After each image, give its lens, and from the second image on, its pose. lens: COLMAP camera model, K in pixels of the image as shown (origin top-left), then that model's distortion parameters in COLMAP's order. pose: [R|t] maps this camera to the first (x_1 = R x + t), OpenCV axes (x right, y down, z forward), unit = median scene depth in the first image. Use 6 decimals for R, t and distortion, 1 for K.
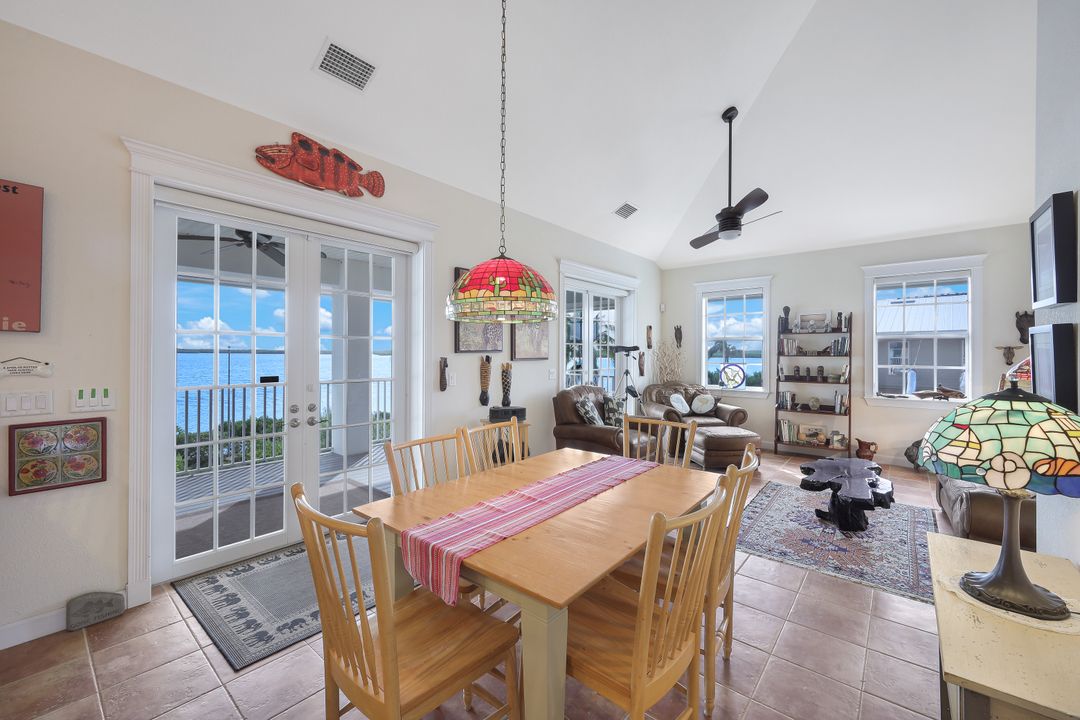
lens RADIAL K [[438.6, 0, 537.3], [0, 438.6, 352.1], [0, 0, 1]] dist [0.001767, 0.000079]
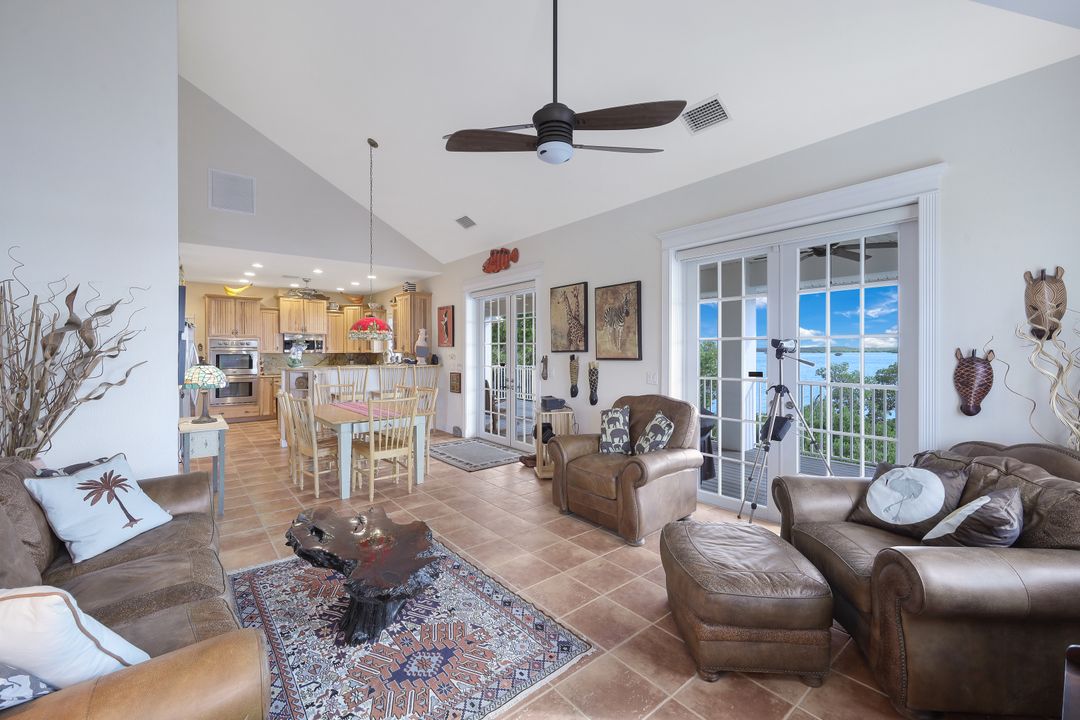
lens RADIAL K [[441.7, 0, 535.5], [0, 441.7, 352.8], [0, 0, 1]] dist [-0.001288, 0.000206]
pose [[-0.190332, 0.000855, -0.981719, 0.916853], [0.002387, 0.999997, 0.000408, 0.001951], [0.981717, -0.002266, -0.190334, 0.970691]]
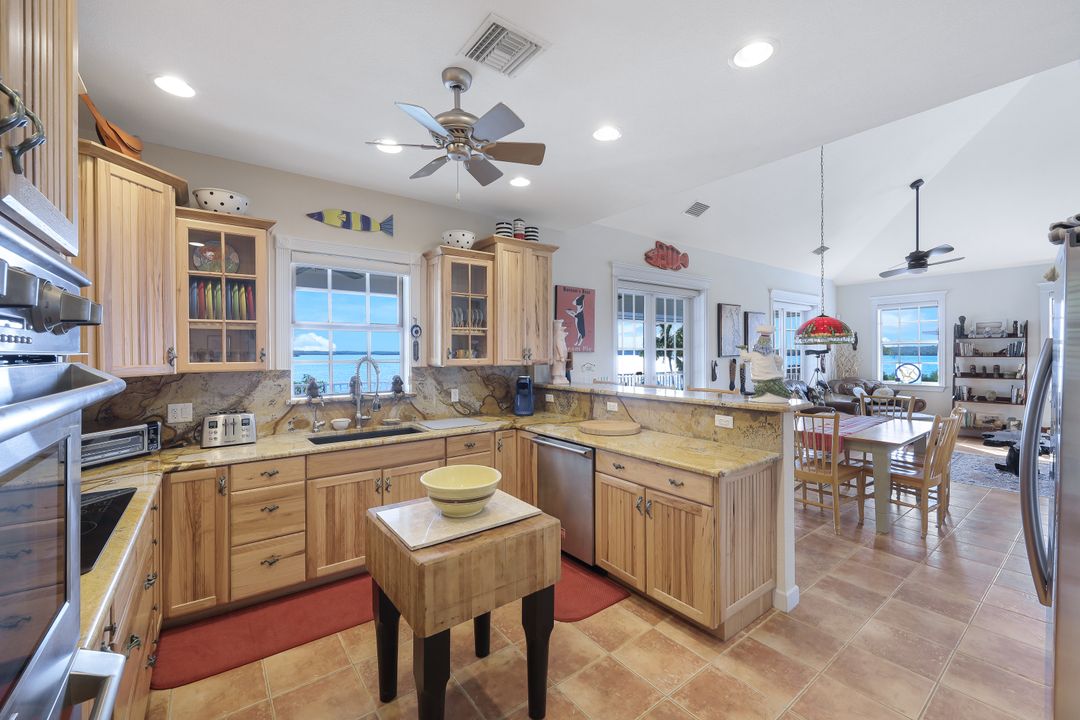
lens RADIAL K [[438.6, 0, 537.3], [0, 438.6, 352.1], [0, 0, 1]] dist [0.001767, 0.000079]
pose [[0.974201, -0.009348, -0.225490, -0.377874], [0.009906, 0.999950, 0.001344, -0.020947], [0.225466, -0.003543, 0.974245, -0.559666]]
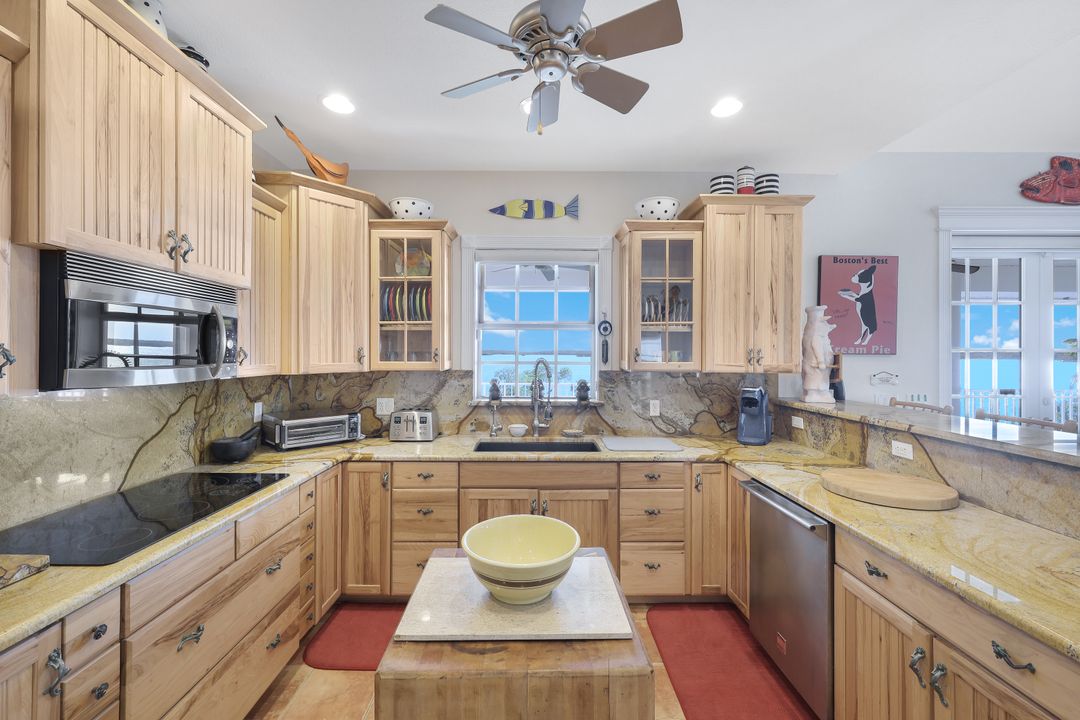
lens RADIAL K [[449.3, 0, 536.4], [0, 449.3, 352.1], [0, 0, 1]] dist [0.002672, 0.000506]
pose [[0.653158, -0.005896, -0.757198, -0.326016], [0.002391, 0.999981, -0.005724, -0.020006], [0.757218, 0.001928, 0.653160, -0.375703]]
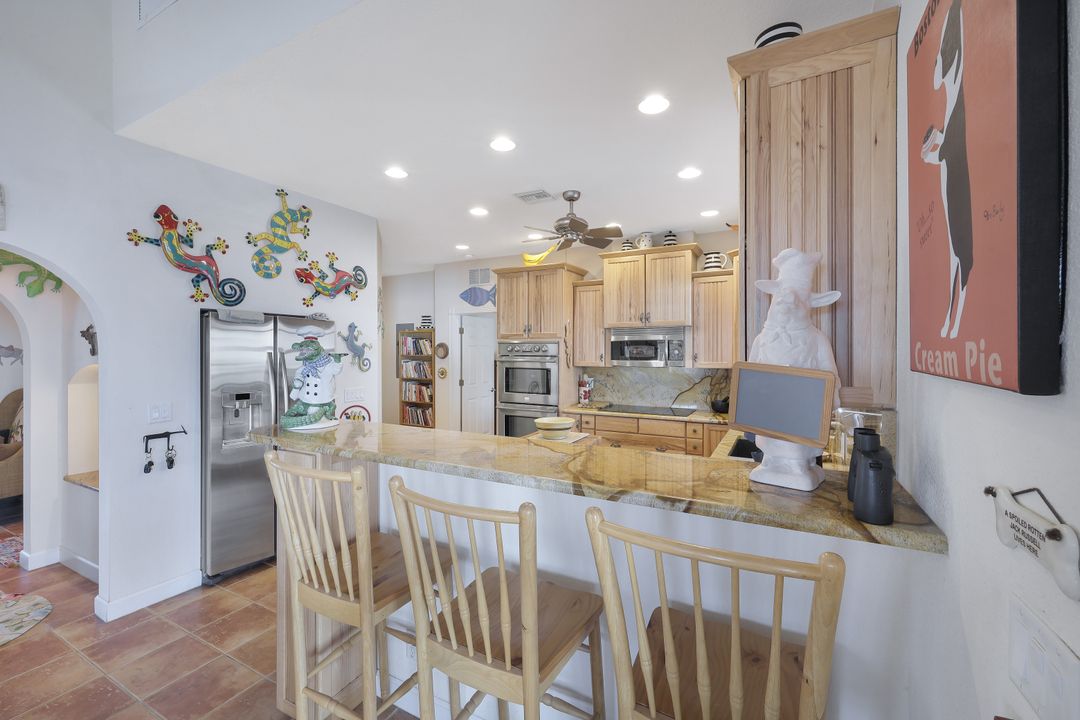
lens RADIAL K [[449.3, 0, 536.4], [0, 449.3, 352.1], [0, 0, 1]] dist [0.002672, 0.000506]
pose [[-0.979523, -0.004962, -0.201273, -0.345850], [-0.004728, 0.999987, -0.001644, -0.027304], [0.201278, -0.000659, -0.979534, 0.496381]]
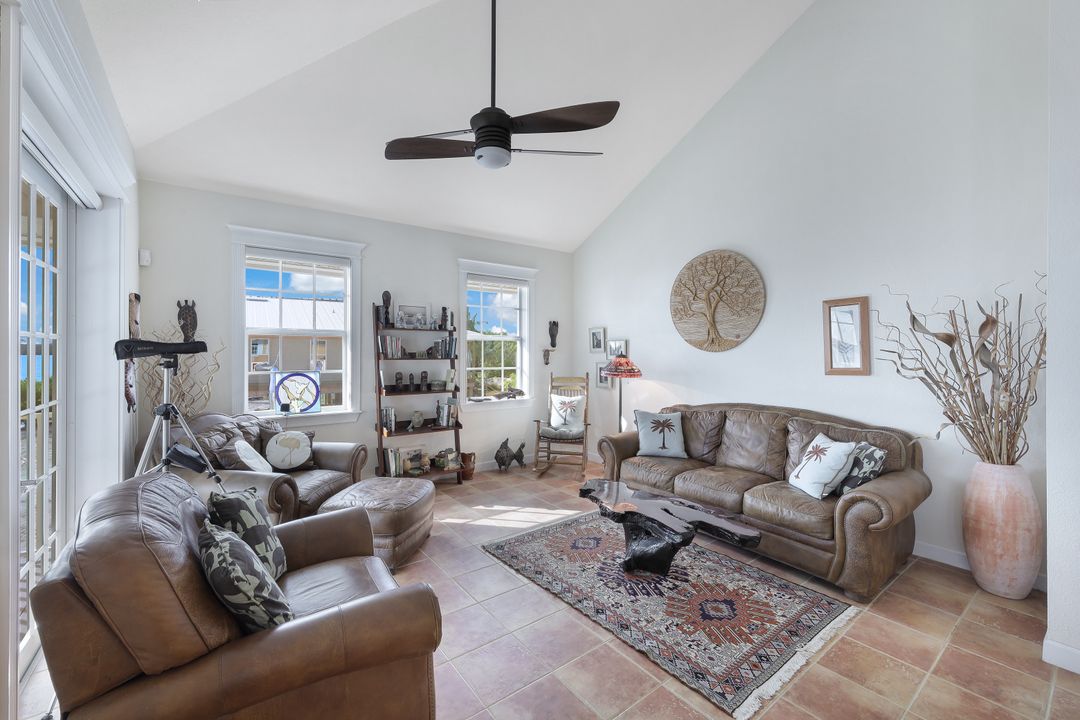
lens RADIAL K [[441.7, 0, 535.5], [0, 441.7, 352.8], [0, 0, 1]] dist [-0.001288, 0.000206]
pose [[0.230020, -0.003851, 0.973178, -0.111553], [-0.005876, 0.999968, 0.005346, -0.008766], [-0.973168, -0.006948, 0.229990, 0.720855]]
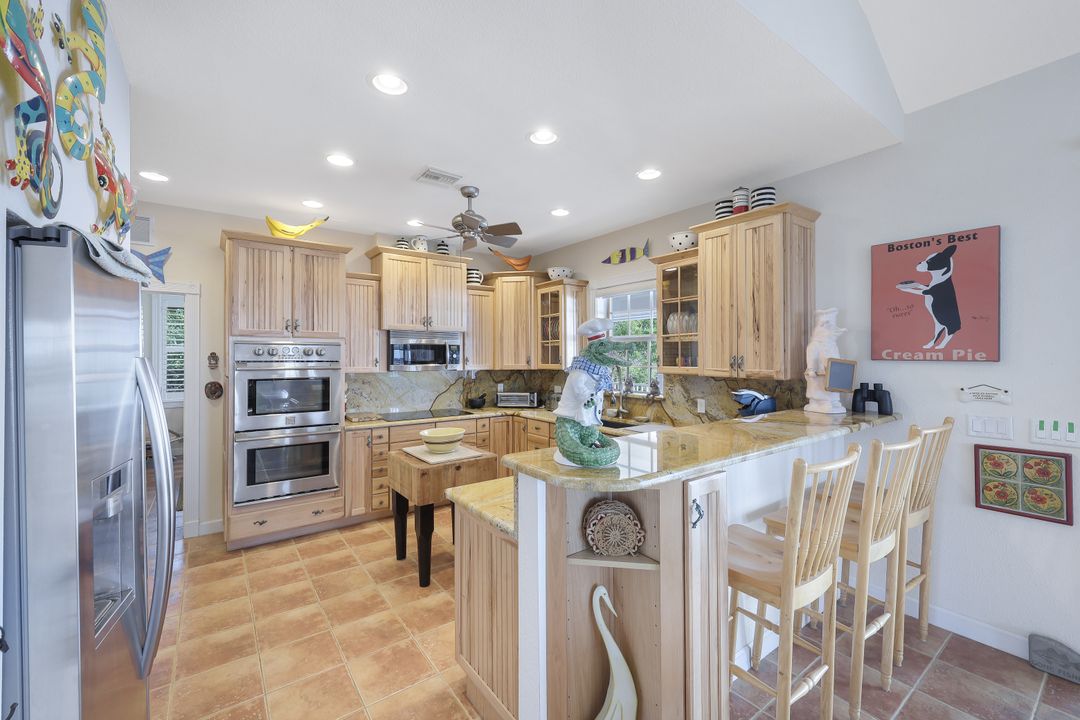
lens RADIAL K [[441.7, 0, 535.5], [0, 441.7, 352.8], [0, 0, 1]] dist [-0.001288, 0.000206]
pose [[-0.240764, -0.011143, -0.970520, 0.072466], [0.004274, 0.999912, -0.012541, -0.024169], [0.970574, -0.007167, -0.240695, 0.071514]]
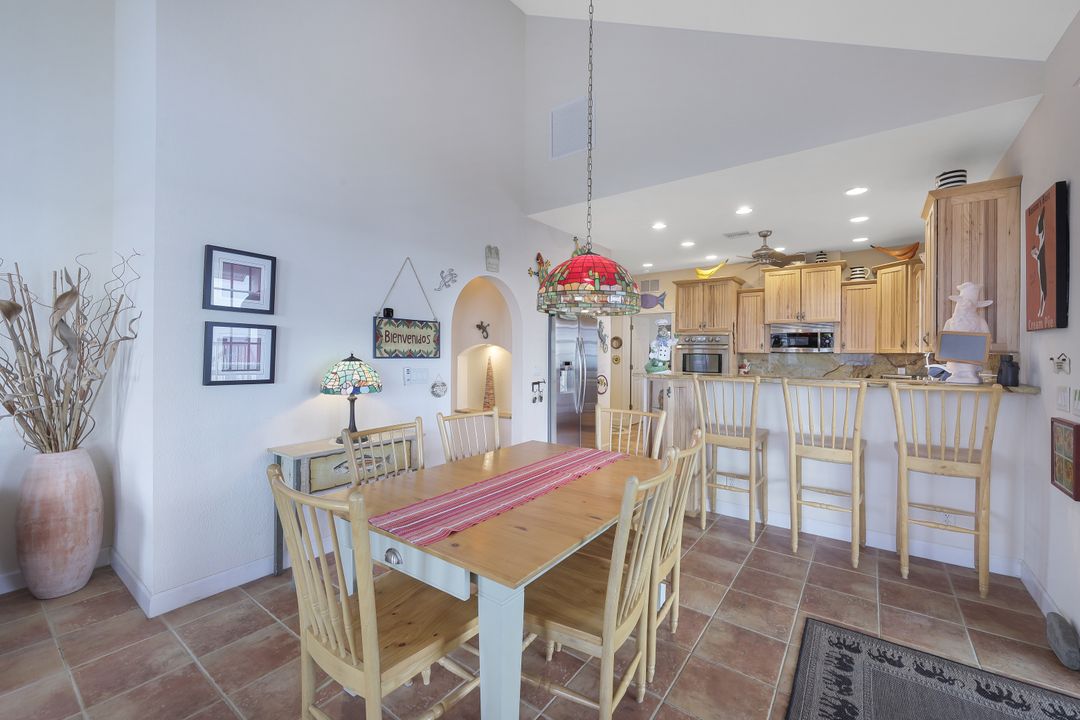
lens RADIAL K [[438.6, 0, 537.3], [0, 438.6, 352.1], [0, 0, 1]] dist [0.001767, 0.000079]
pose [[-0.998504, -0.011405, -0.053467, 0.039413], [-0.011252, 0.999932, -0.003157, 0.011378], [0.053499, -0.002550, -0.998565, 0.808366]]
